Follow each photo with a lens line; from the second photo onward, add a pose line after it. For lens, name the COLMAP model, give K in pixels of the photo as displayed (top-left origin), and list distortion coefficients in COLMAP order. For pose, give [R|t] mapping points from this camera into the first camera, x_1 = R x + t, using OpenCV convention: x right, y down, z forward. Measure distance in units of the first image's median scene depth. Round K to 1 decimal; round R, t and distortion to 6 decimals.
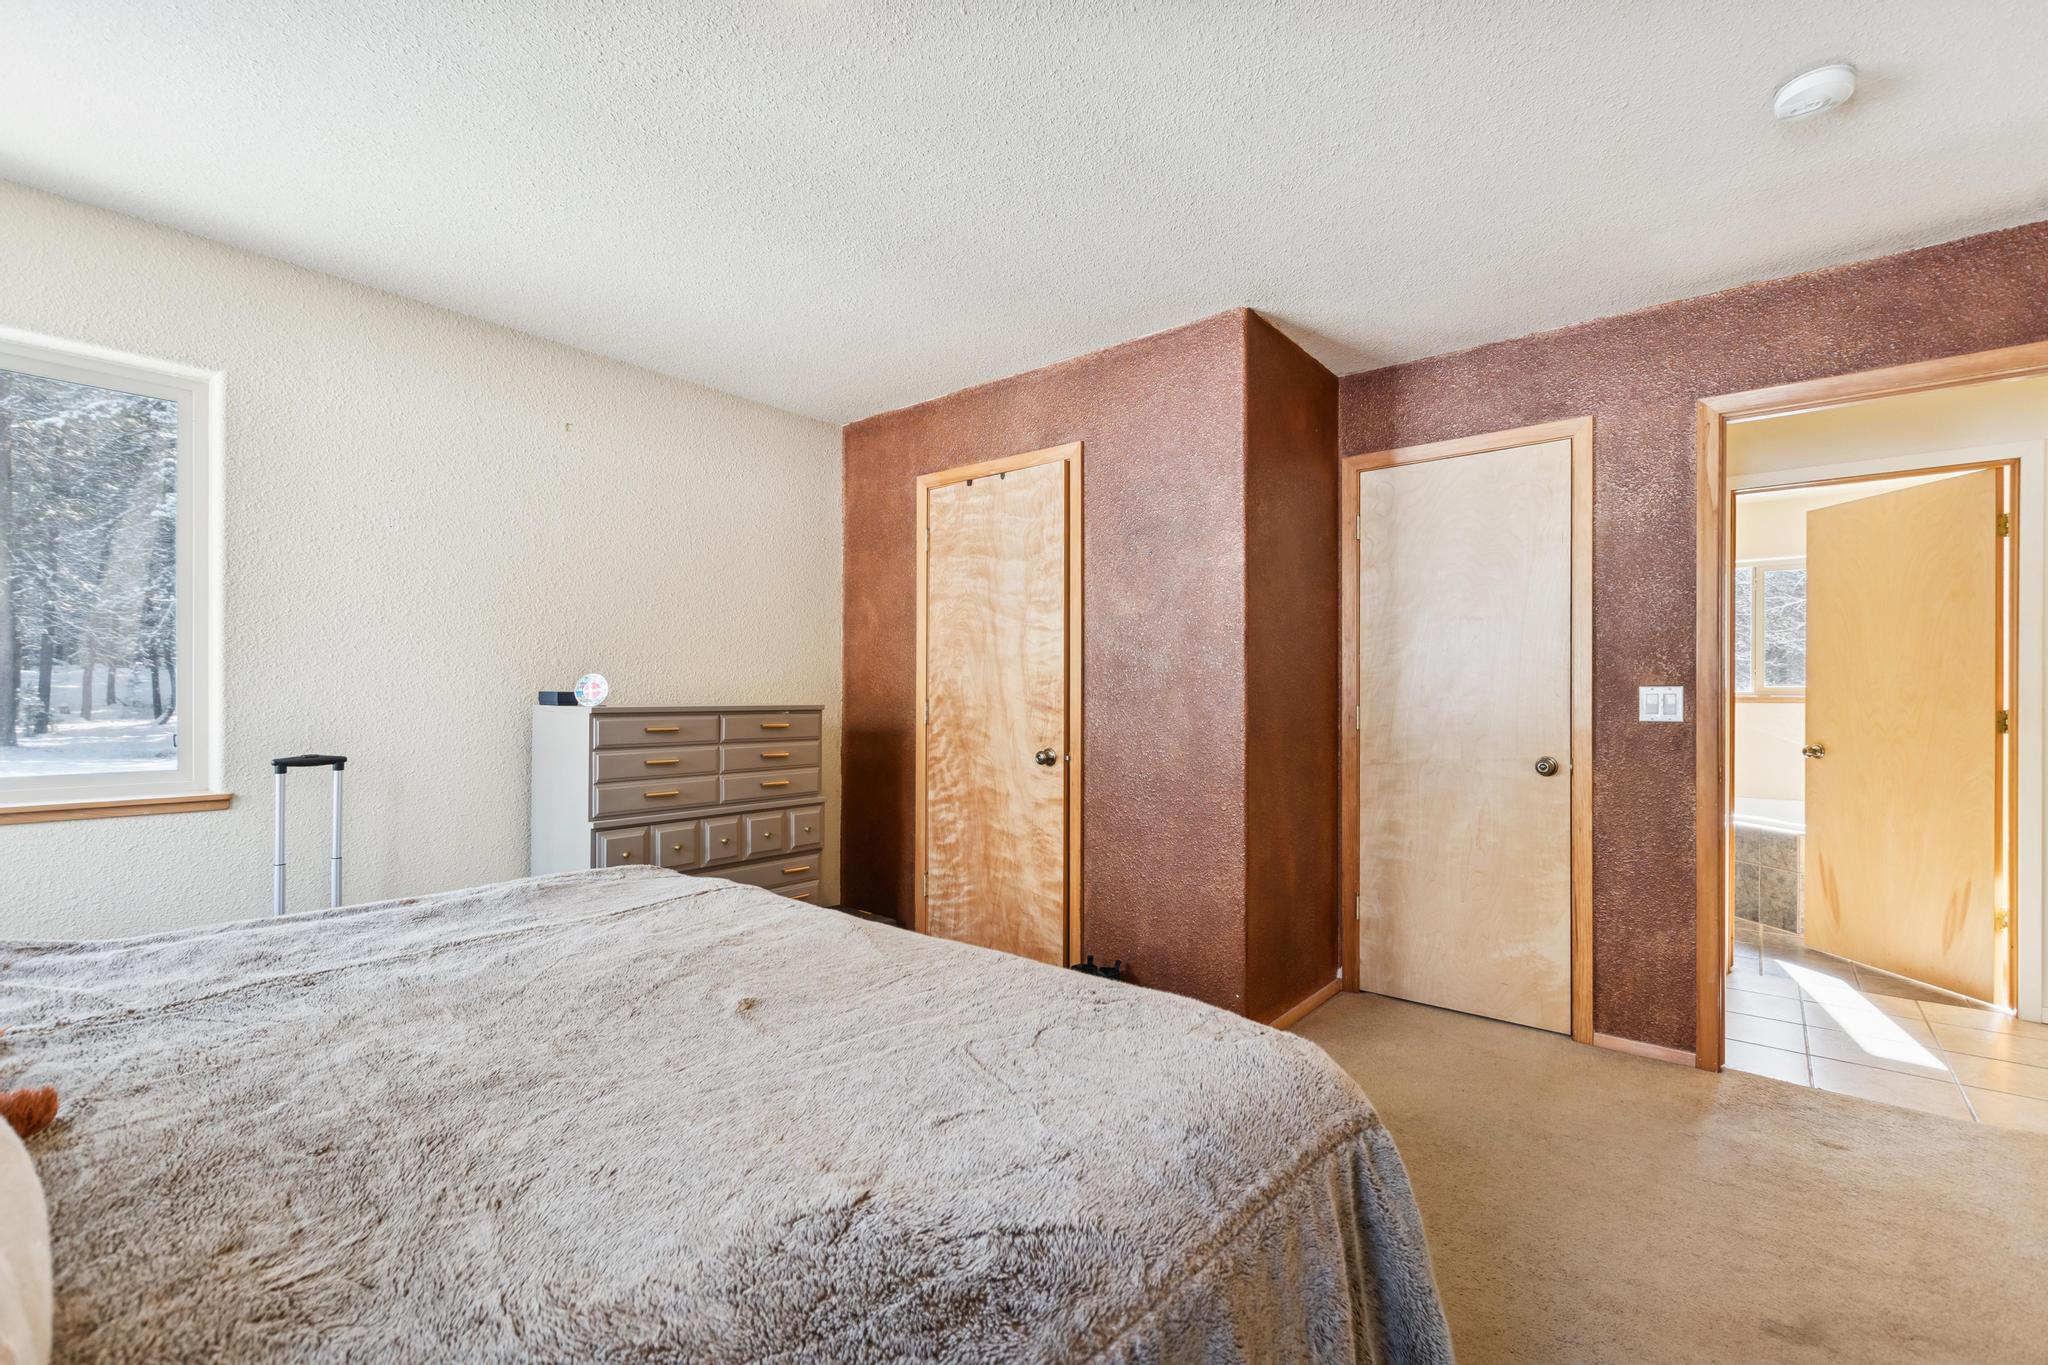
lens RADIAL K [[890.7, 0, 1025.0], [0, 890.7, 692.1], [0, 0, 1]] dist [0.007306, -0.003451]
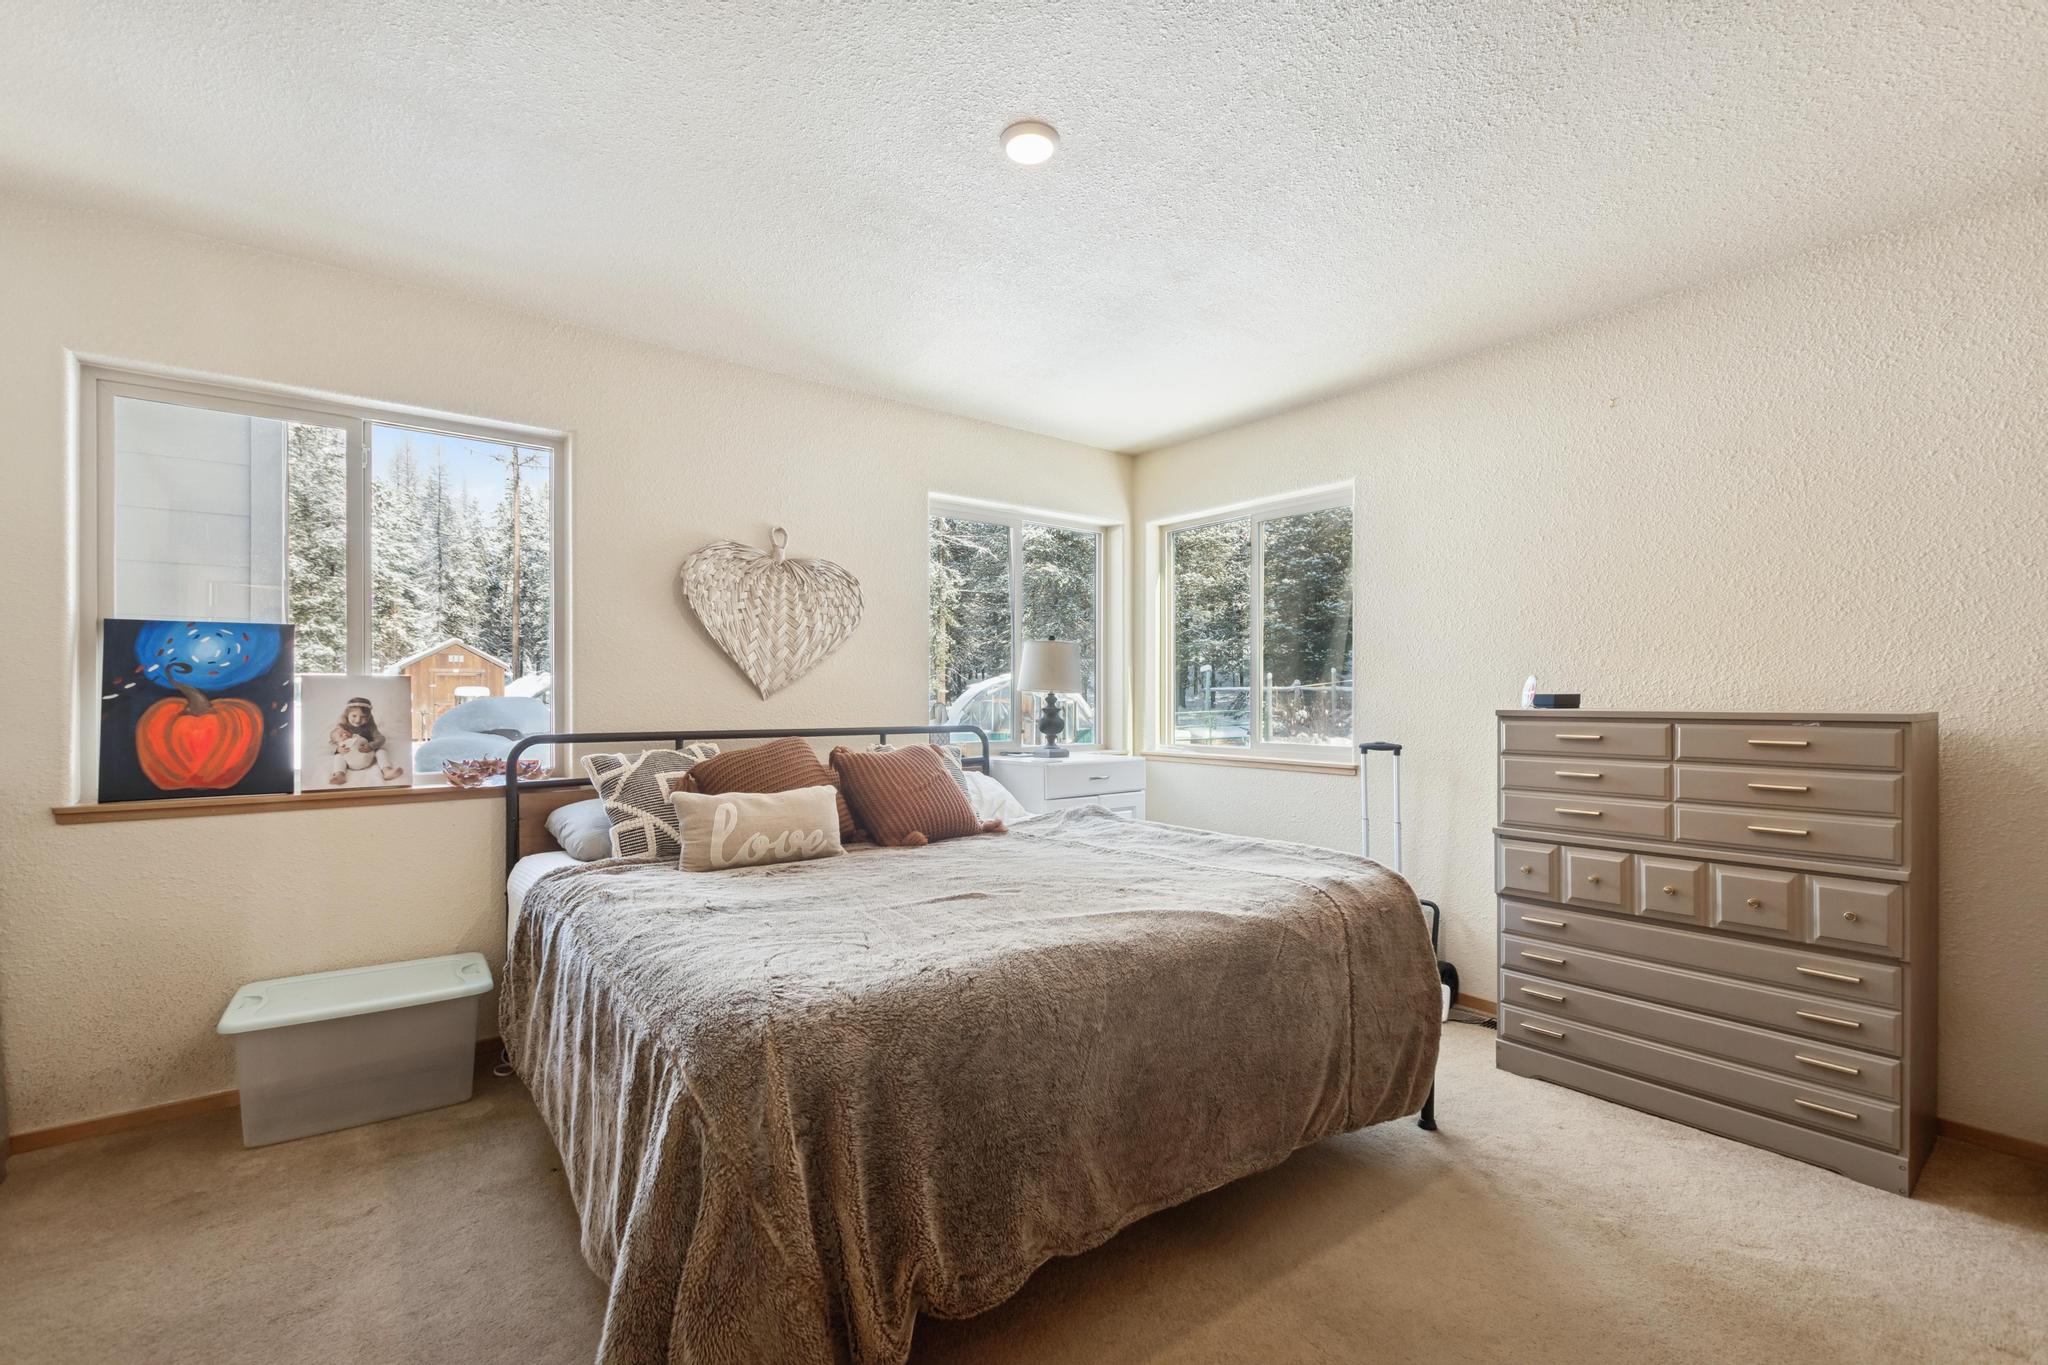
lens RADIAL K [[890.7, 0, 1024.5], [0, 890.7, 691.6], [0, 0, 1]] dist [0.007306, -0.003451]
pose [[-0.237943, -0.010258, -0.971225, 0.524113], [0.003707, 0.999927, -0.011469, 0.005542], [0.971272, -0.006329, -0.237888, 0.646389]]
